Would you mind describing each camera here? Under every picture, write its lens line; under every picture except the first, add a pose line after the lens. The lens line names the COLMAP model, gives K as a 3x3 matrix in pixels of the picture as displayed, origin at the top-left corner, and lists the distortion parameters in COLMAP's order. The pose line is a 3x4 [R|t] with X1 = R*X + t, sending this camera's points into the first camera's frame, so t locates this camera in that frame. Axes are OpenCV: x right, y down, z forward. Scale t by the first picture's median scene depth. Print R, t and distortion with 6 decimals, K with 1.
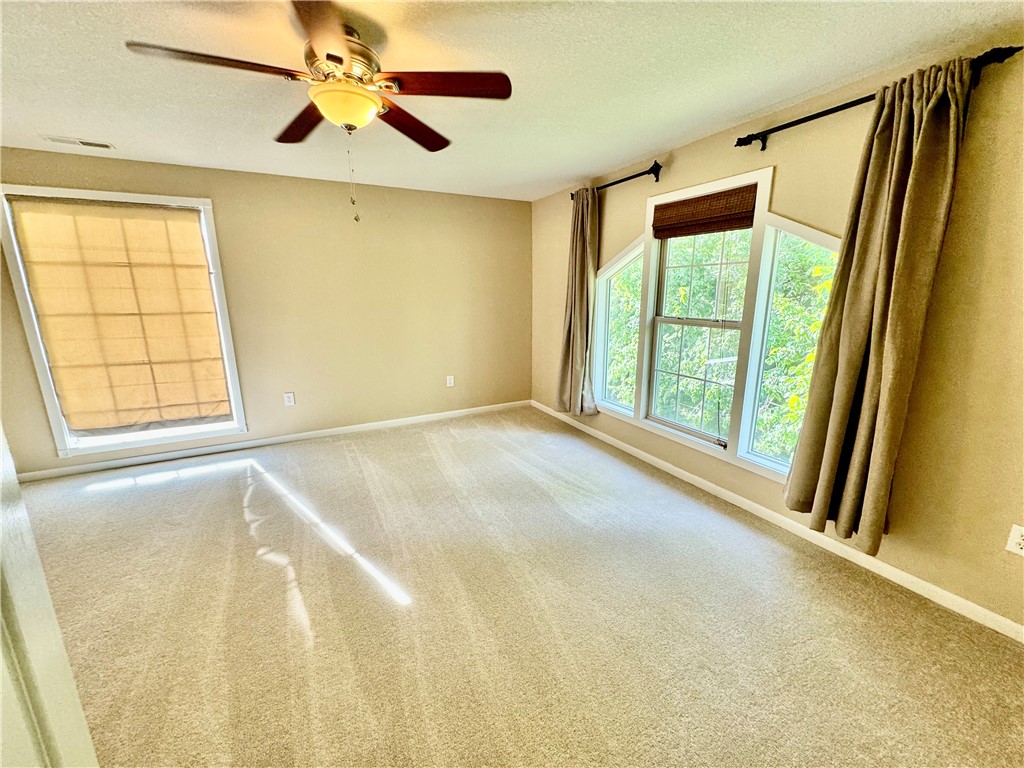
lens RADIAL K [[412.6, 0, 512.0], [0, 412.6, 384.0], [0, 0, 1]] dist [0.001251, 0.000307]
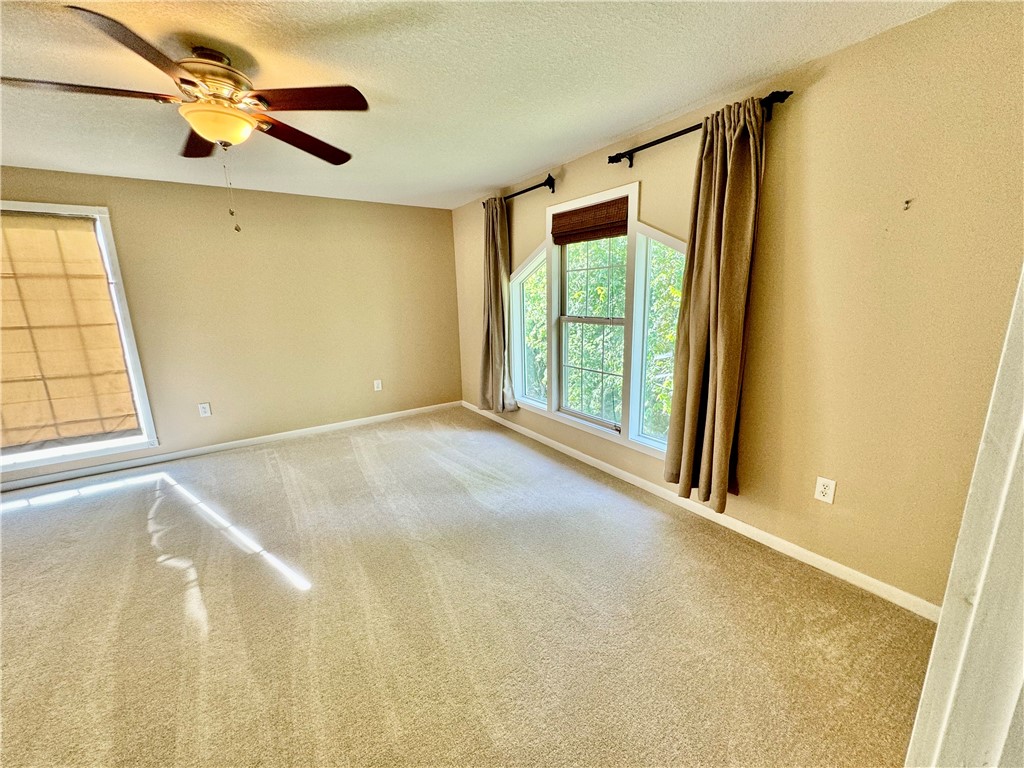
lens RADIAL K [[412.0, 0, 512.0], [0, 412.0, 384.0], [0, 0, 1]] dist [0.000167, 0.000535]
pose [[0.993520, -0.042894, 0.105252, 0.110157], [0.044135, 0.998981, -0.009486, 0.021142], [-0.104737, 0.014069, 0.994400, -0.067228]]
